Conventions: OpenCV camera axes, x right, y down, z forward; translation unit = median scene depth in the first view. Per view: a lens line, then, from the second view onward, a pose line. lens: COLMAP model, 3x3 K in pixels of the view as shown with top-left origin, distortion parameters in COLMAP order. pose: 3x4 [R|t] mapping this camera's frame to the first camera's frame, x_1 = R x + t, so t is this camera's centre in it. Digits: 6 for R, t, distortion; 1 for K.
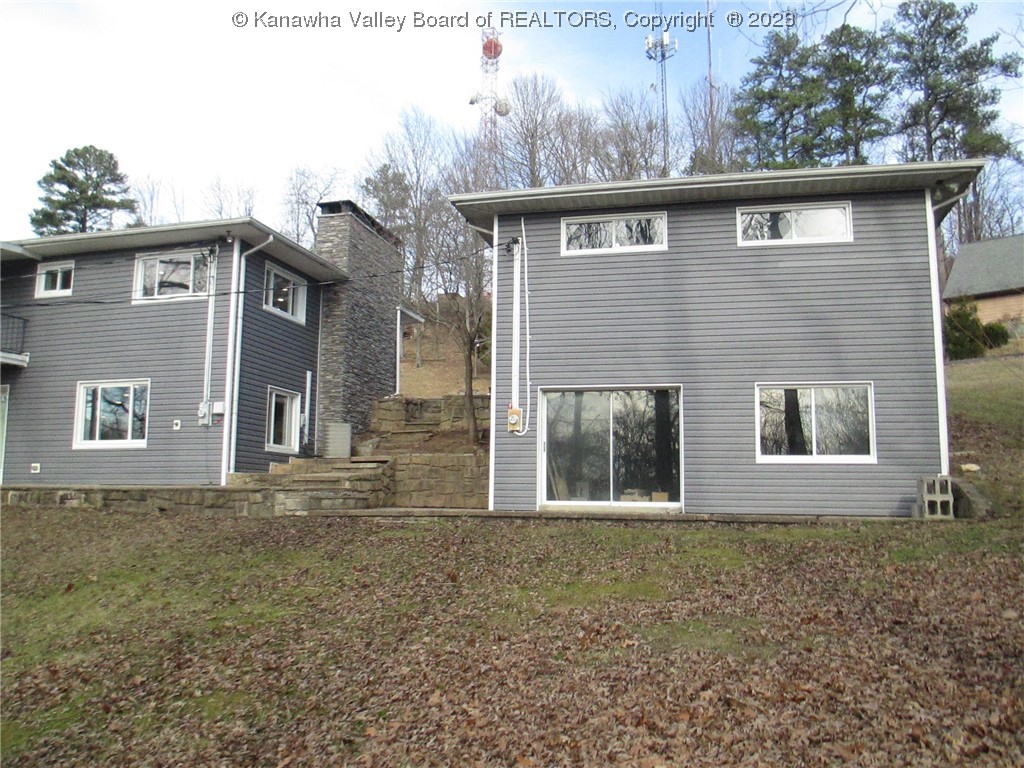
lens RADIAL K [[837.4, 0, 512.0], [0, 837.4, 384.0], [0, 0, 1]] dist [-0.083964, -0.002317]
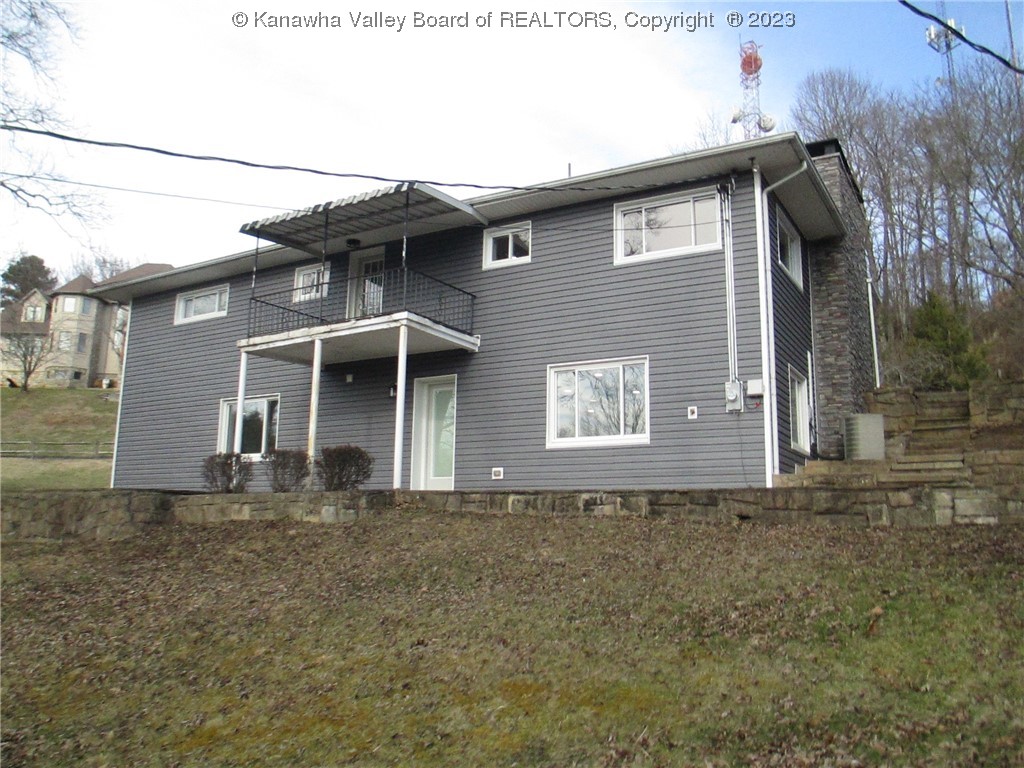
lens RADIAL K [[854.8, 0, 512.0], [0, 854.8, 384.0], [0, 0, 1]] dist [-0.060688, 0.001691]
pose [[0.954664, -0.030635, -0.296104, -0.331189], [0.017866, 0.998794, -0.045733, 0.056155], [0.297148, 0.038370, 0.954060, 0.194643]]
